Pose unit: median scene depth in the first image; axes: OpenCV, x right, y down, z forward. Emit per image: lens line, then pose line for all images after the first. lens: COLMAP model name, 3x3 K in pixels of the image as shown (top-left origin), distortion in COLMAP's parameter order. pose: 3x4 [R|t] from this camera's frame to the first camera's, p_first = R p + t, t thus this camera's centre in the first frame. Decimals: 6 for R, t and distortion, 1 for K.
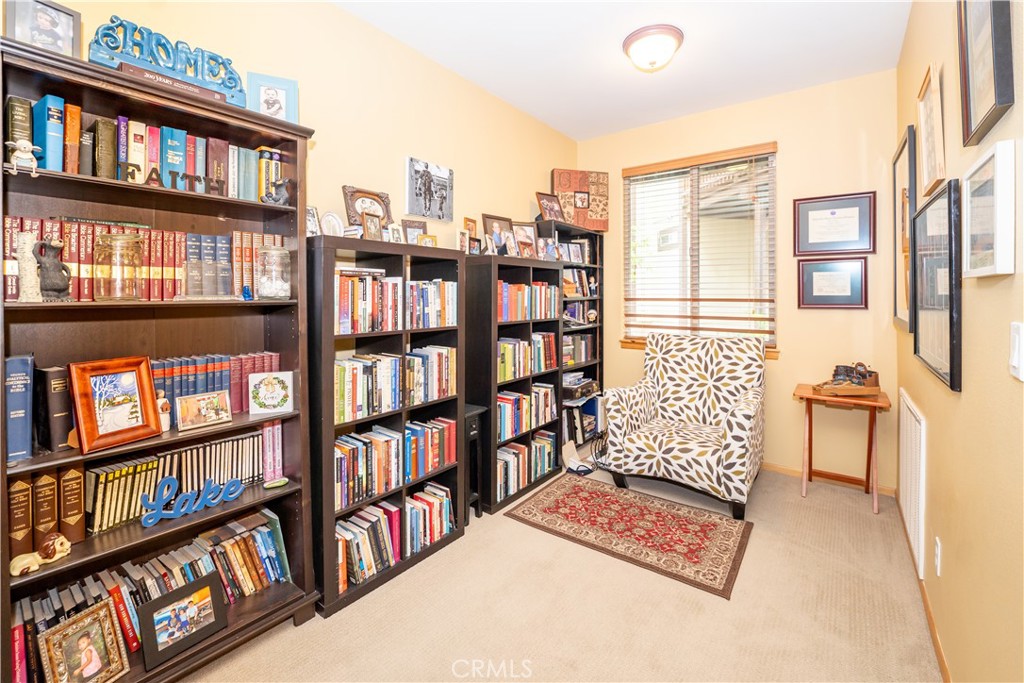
lens RADIAL K [[448.5, 0, 512.0], [0, 448.5, 292.3], [0, 0, 1]] dist [-0.021428, 0.000530]
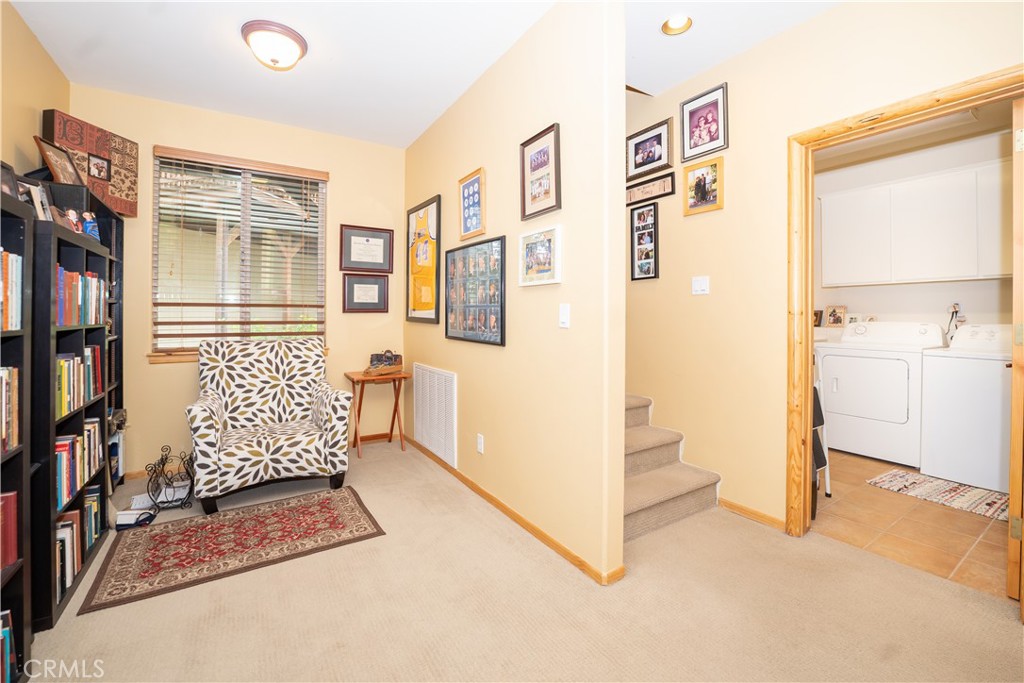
lens RADIAL K [[430.2, 0, 513.8], [0, 430.2, 314.8], [0, 0, 1]] dist [-0.024699, 0.000080]
pose [[0.325558, 0.000911, 0.945522, -0.354068], [-0.004408, 0.999990, 0.000554, 0.042372], [-0.945512, -0.004348, 0.325559, 0.166932]]
